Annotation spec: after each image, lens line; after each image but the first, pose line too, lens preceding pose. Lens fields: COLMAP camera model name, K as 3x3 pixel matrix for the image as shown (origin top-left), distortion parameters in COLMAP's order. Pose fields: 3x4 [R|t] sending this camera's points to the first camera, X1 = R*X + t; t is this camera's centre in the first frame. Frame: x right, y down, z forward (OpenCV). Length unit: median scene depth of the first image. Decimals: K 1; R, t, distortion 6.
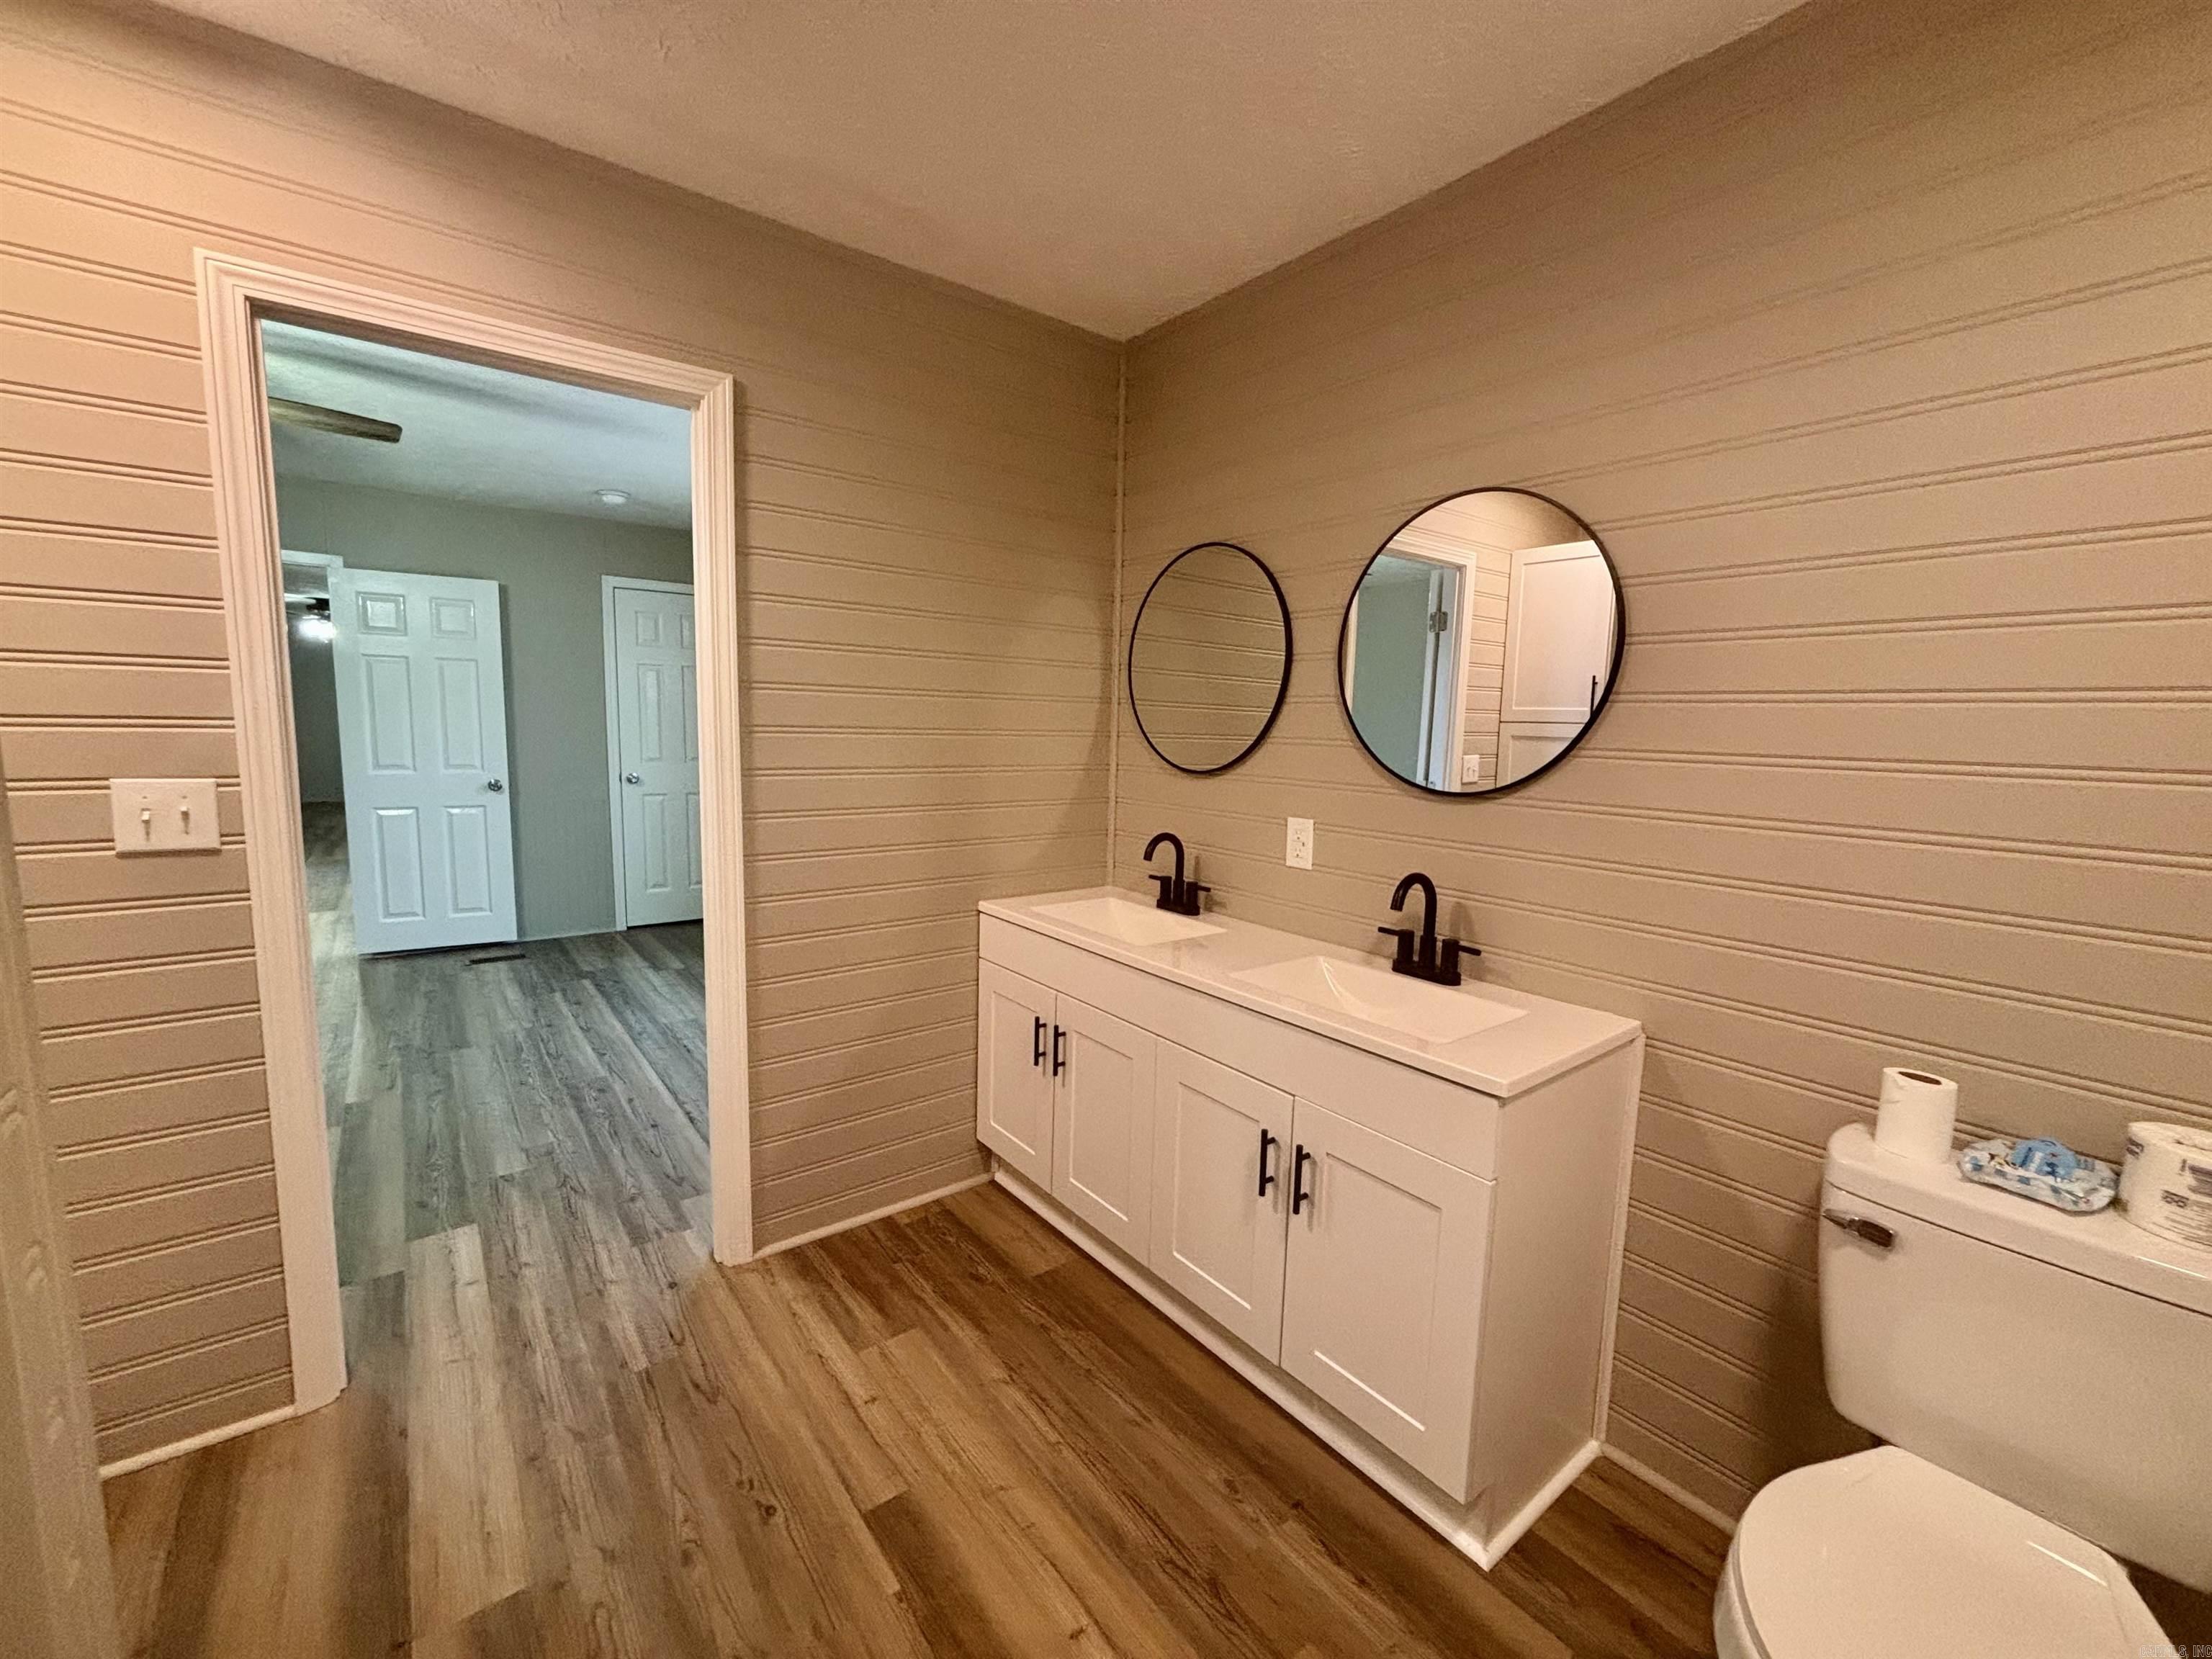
lens RADIAL K [[895.9, 0, 1096.8], [0, 895.9, 826.9], [0, 0, 1]] dist [-0.002853, 0.000437]
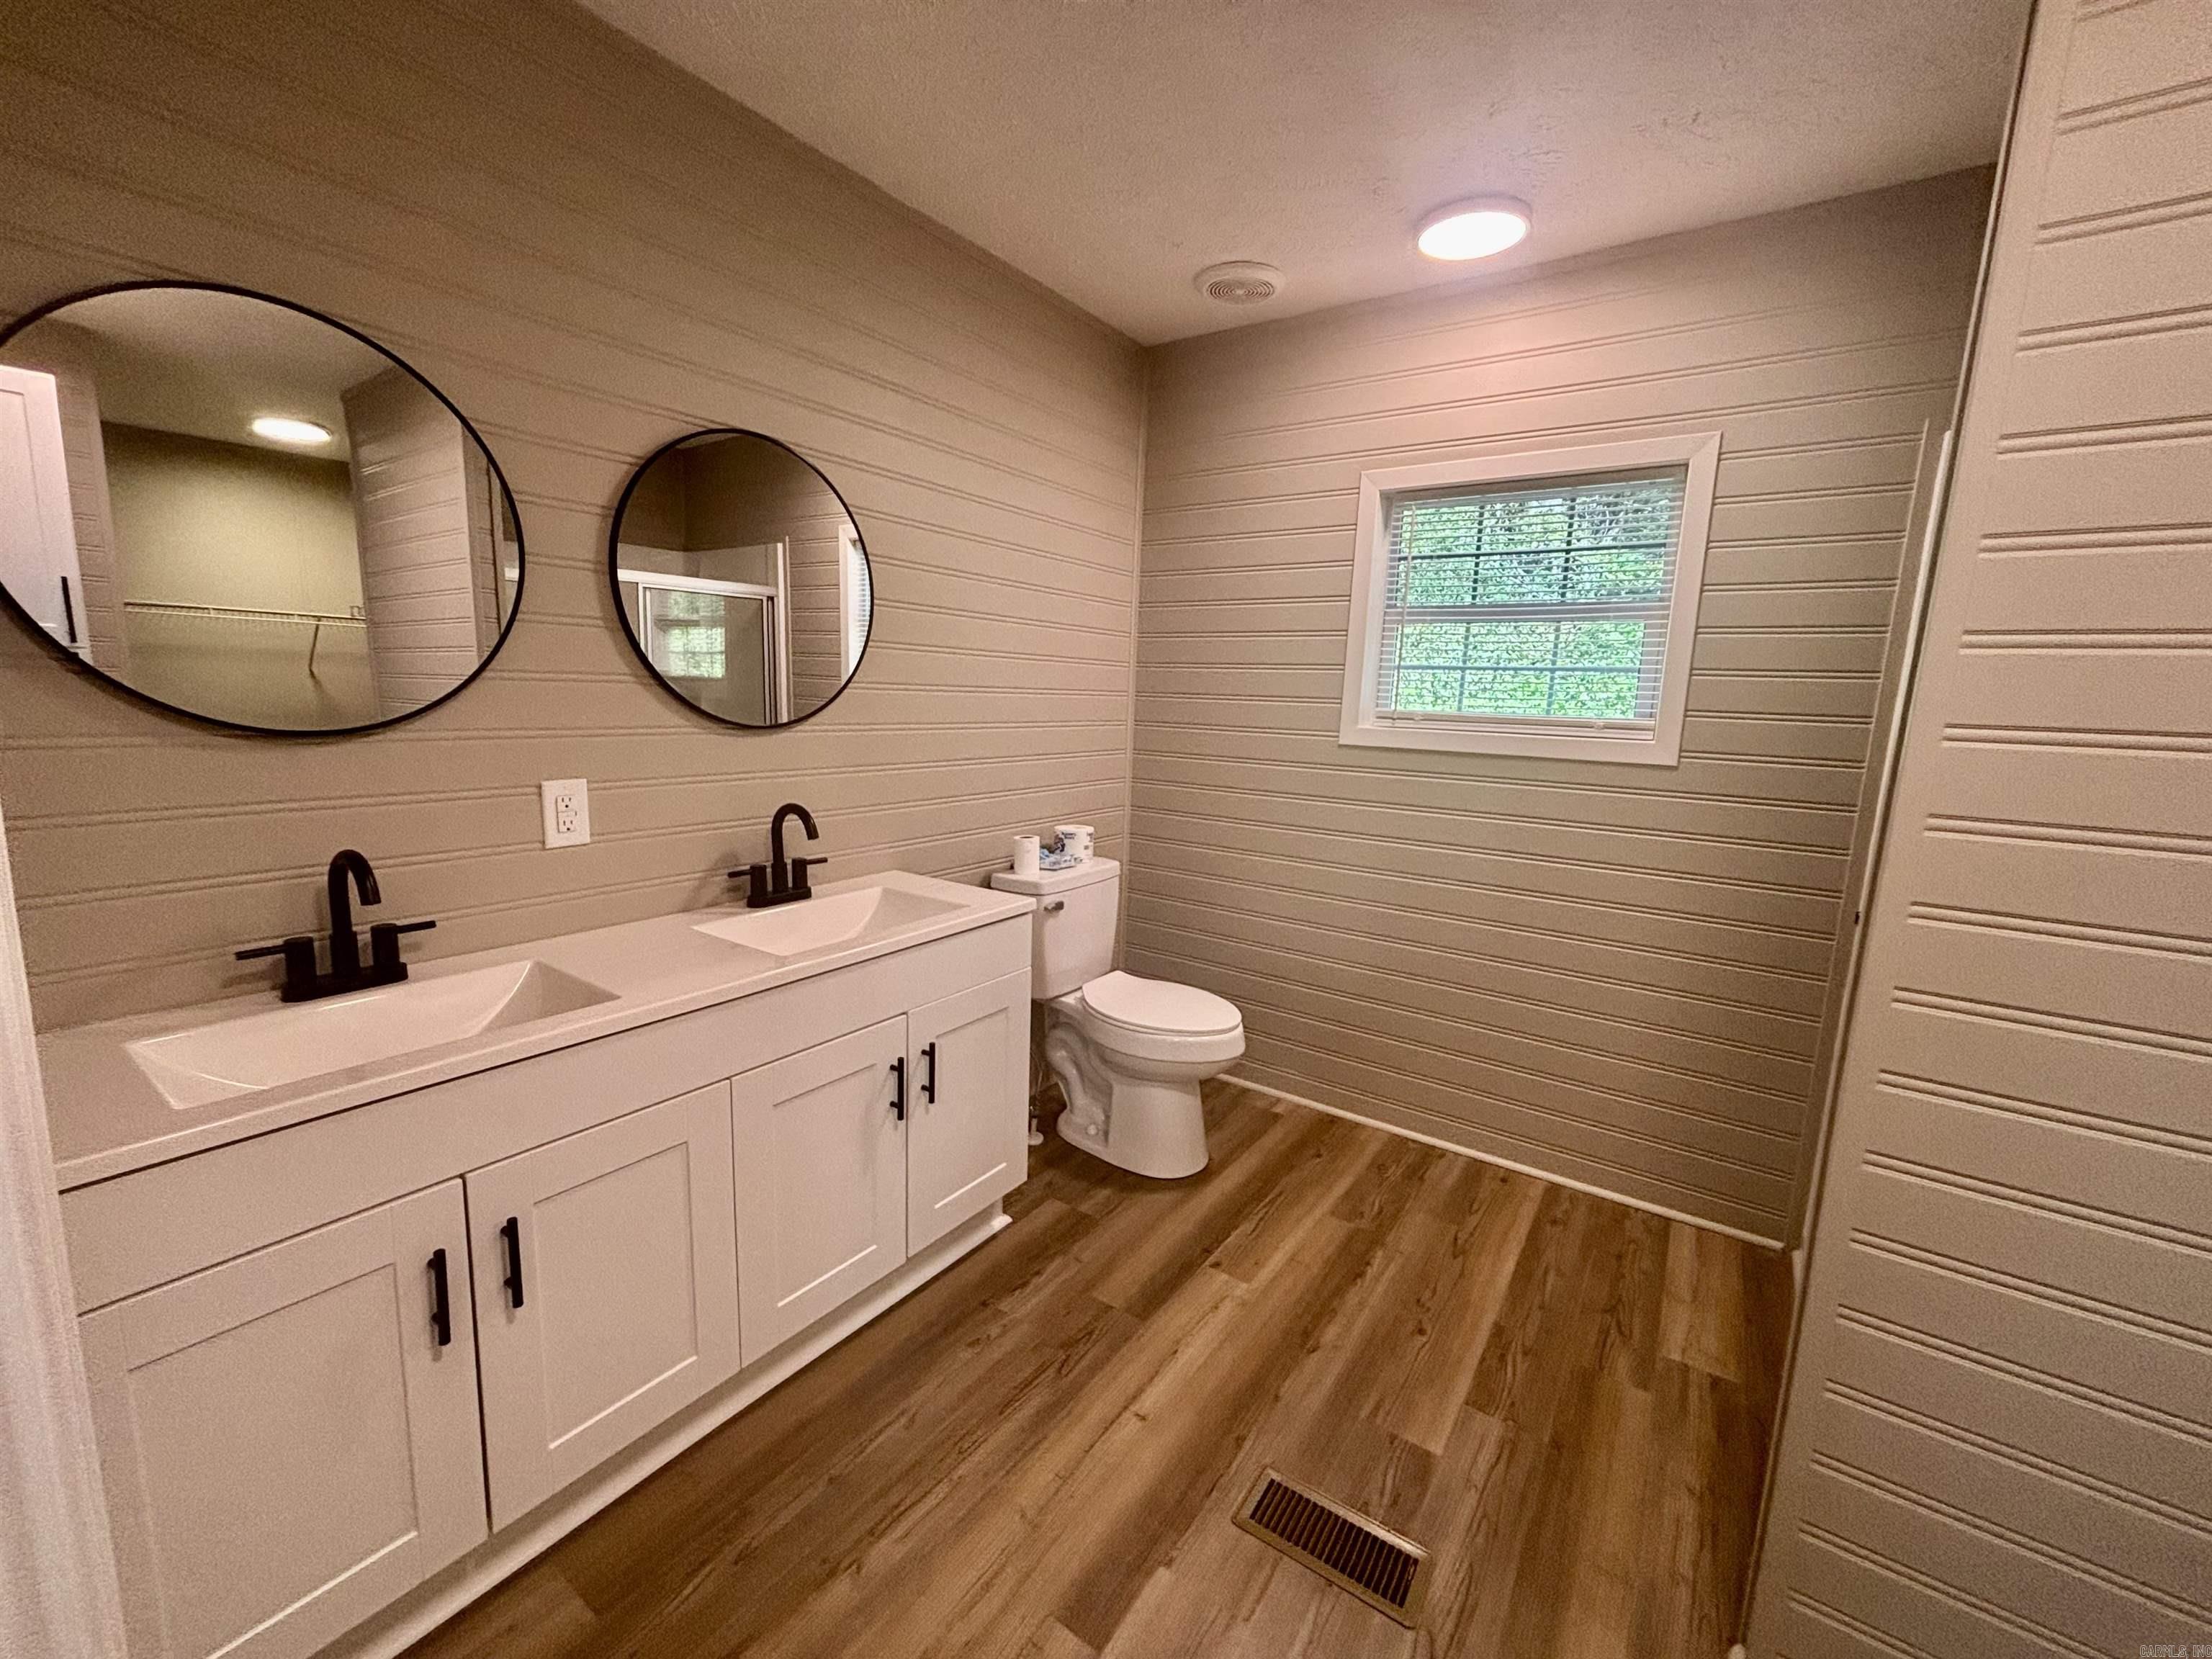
lens RADIAL K [[895.9, 0, 1108.6], [0, 895.9, 826.8], [0, 0, 1]] dist [-0.002853, 0.000437]
pose [[-0.301145, -0.182146, 0.936021, -0.635544], [0.065707, 0.975291, 0.210928, -0.101508], [-0.951312, 0.125023, -0.281736, 0.801544]]
